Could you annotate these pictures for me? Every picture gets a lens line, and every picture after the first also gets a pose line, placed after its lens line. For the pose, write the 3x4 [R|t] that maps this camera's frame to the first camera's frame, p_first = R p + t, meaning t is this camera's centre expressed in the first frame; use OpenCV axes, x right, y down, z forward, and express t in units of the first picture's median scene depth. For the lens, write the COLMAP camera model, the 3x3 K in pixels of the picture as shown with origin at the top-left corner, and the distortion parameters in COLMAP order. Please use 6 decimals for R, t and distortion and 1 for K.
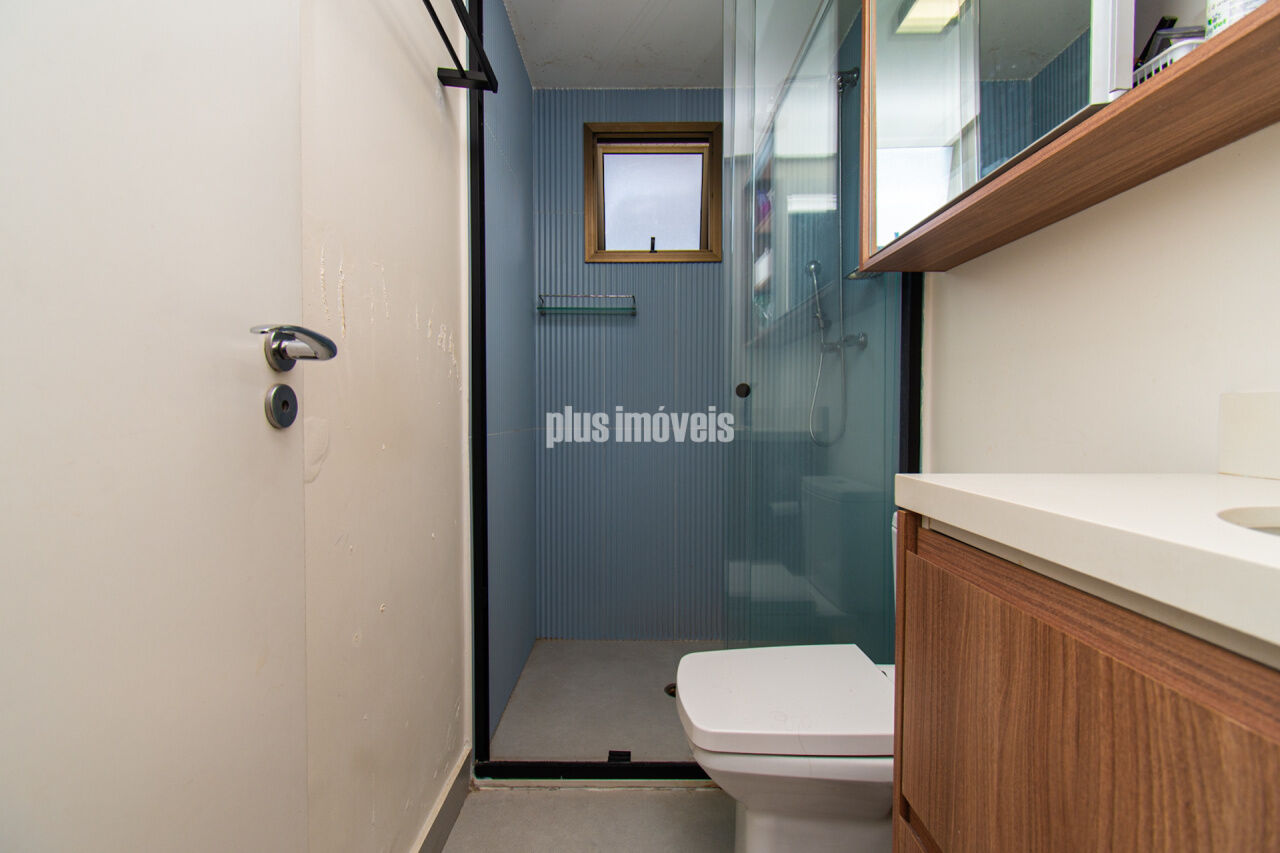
lens RADIAL K [[567.0, 0, 640.0], [0, 567.0, 426.5], [0, 0, 1]] dist [-0.003942, -0.000393]
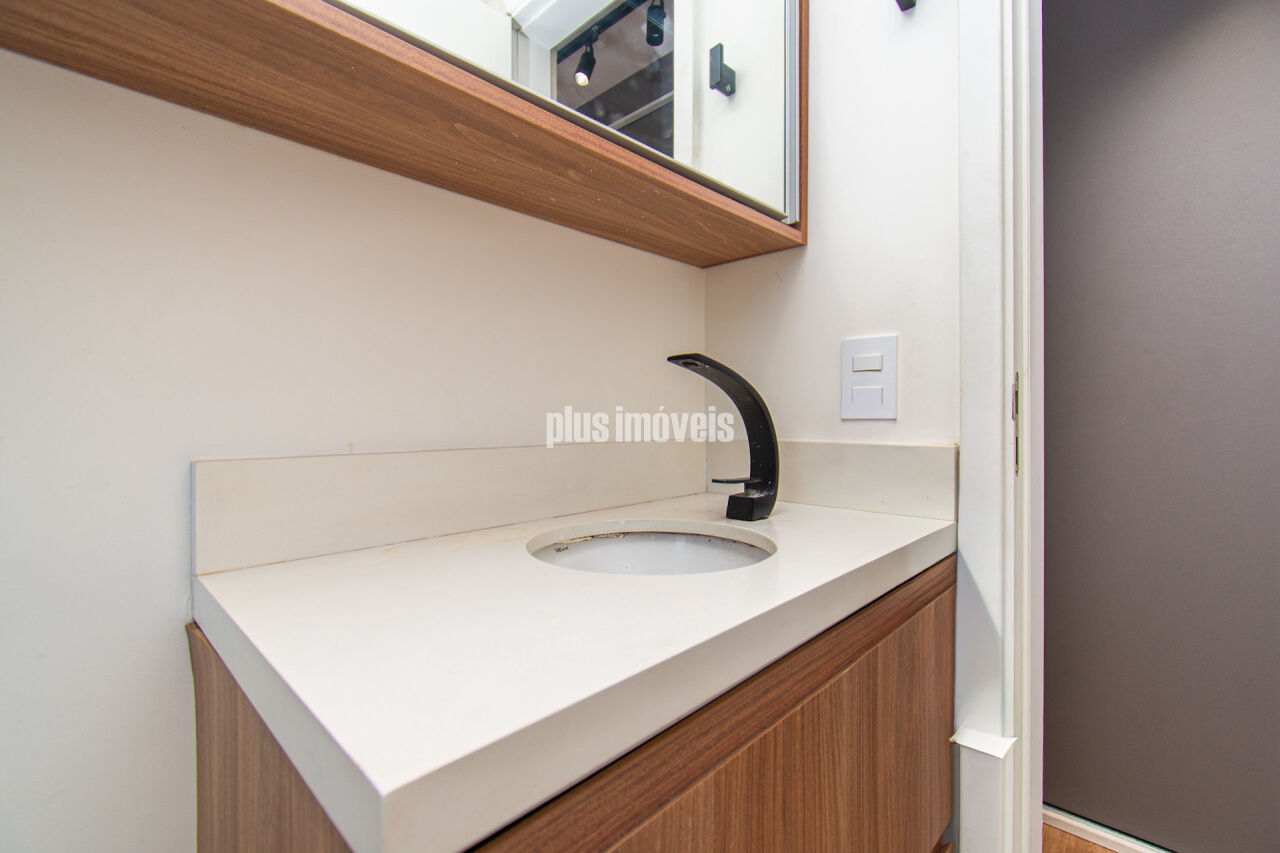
lens RADIAL K [[552.5, 0, 640.0], [0, 552.5, 426.5], [0, 0, 1]] dist [-0.001552, -0.001090]
pose [[-0.724205, -0.005762, 0.689561, 0.186841], [0.017894, 0.999471, 0.027144, -0.131906], [-0.689352, 0.031997, -0.723719, 1.312208]]
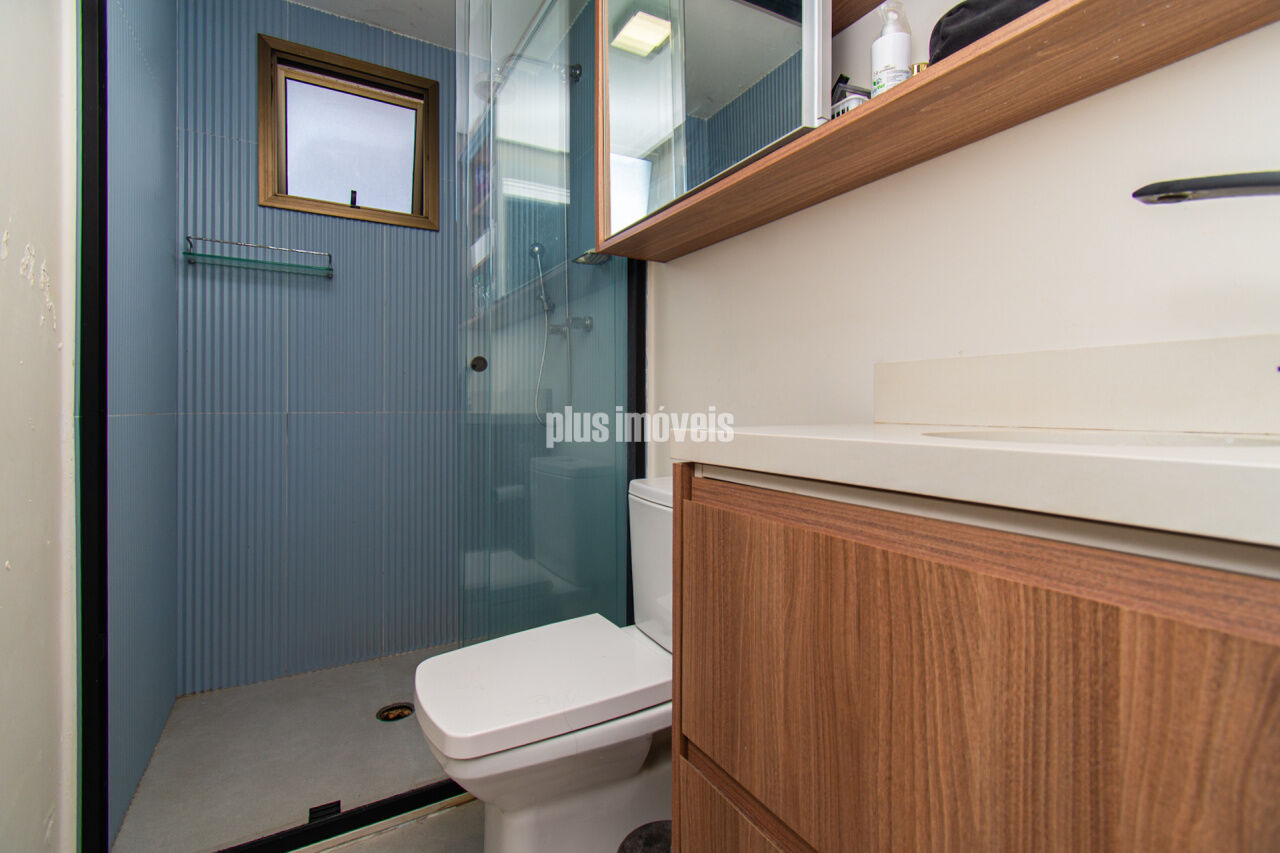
lens RADIAL K [[570.3, 0, 648.4], [0, 570.3, 407.1], [0, 0, 1]] dist [0.001585, -0.001475]
pose [[0.857802, 0.000793, 0.513980, -0.152938], [0.012348, 0.999678, -0.022152, 0.078358], [-0.513832, 0.025349, 0.857516, 0.129776]]
